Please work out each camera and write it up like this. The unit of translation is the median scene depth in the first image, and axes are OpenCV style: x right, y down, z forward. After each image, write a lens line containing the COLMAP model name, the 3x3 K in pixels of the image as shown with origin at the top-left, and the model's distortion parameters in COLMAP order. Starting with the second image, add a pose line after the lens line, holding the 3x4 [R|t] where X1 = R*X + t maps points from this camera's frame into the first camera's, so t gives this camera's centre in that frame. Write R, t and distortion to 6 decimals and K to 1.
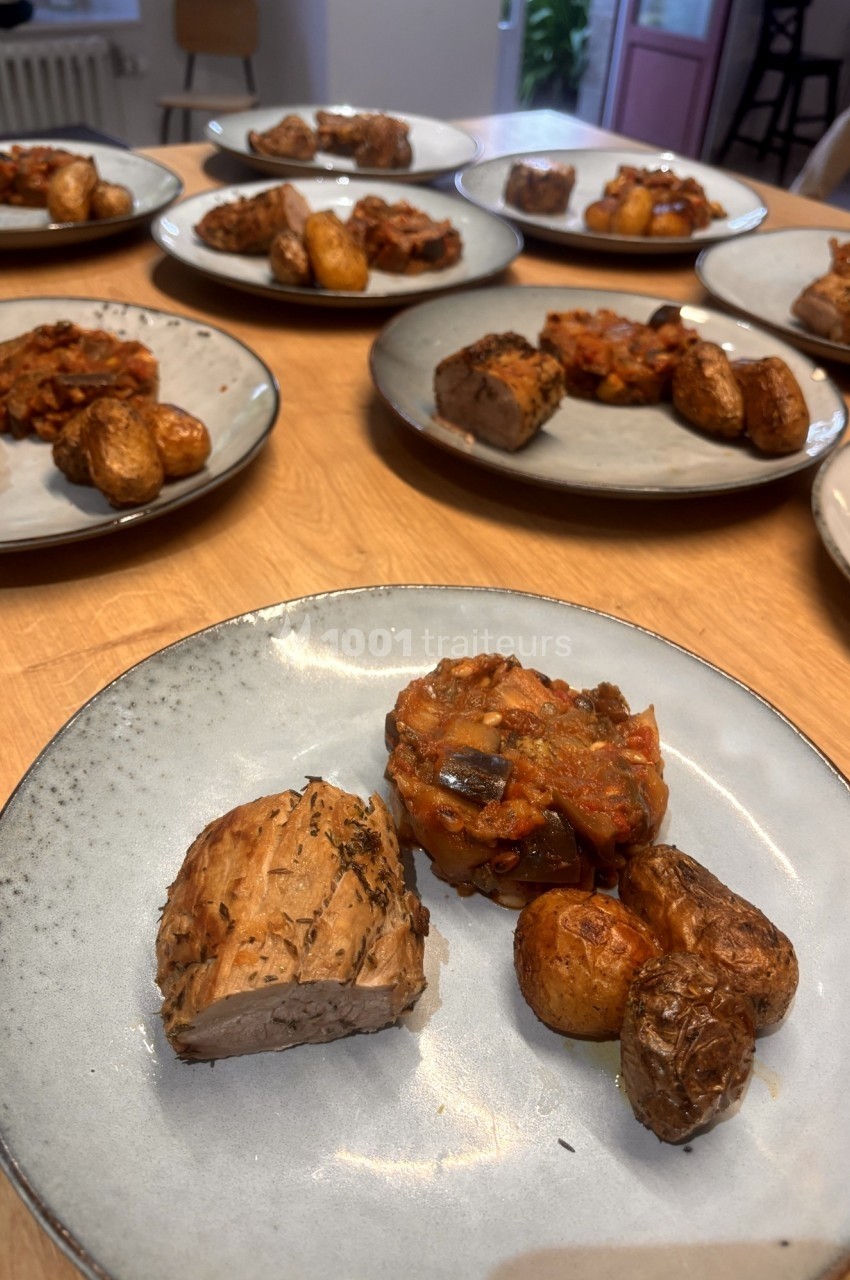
lens RADIAL K [[1008.8, 0, 425.0], [0, 1008.8, 640.0], [0, 0, 1]] dist [-0.003182, -0.048688]
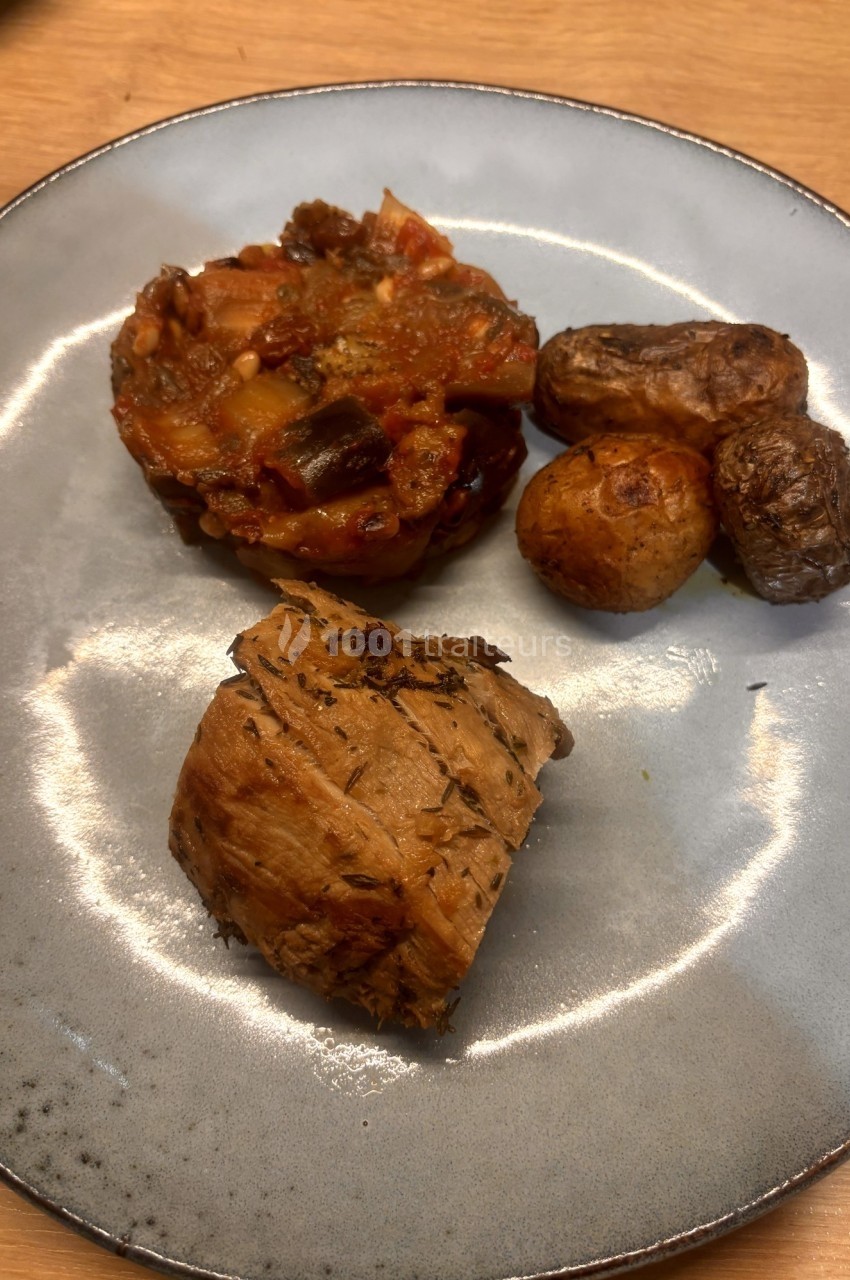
lens RADIAL K [[1008.8, 0, 425.0], [0, 1008.8, 640.0], [0, 0, 1]] dist [-0.003182, -0.048688]
pose [[0.600329, -0.766153, 0.229379, -0.191546], [0.525315, 0.594020, 0.609249, -0.195863], [-0.603034, -0.245253, 0.759079, 0.476122]]
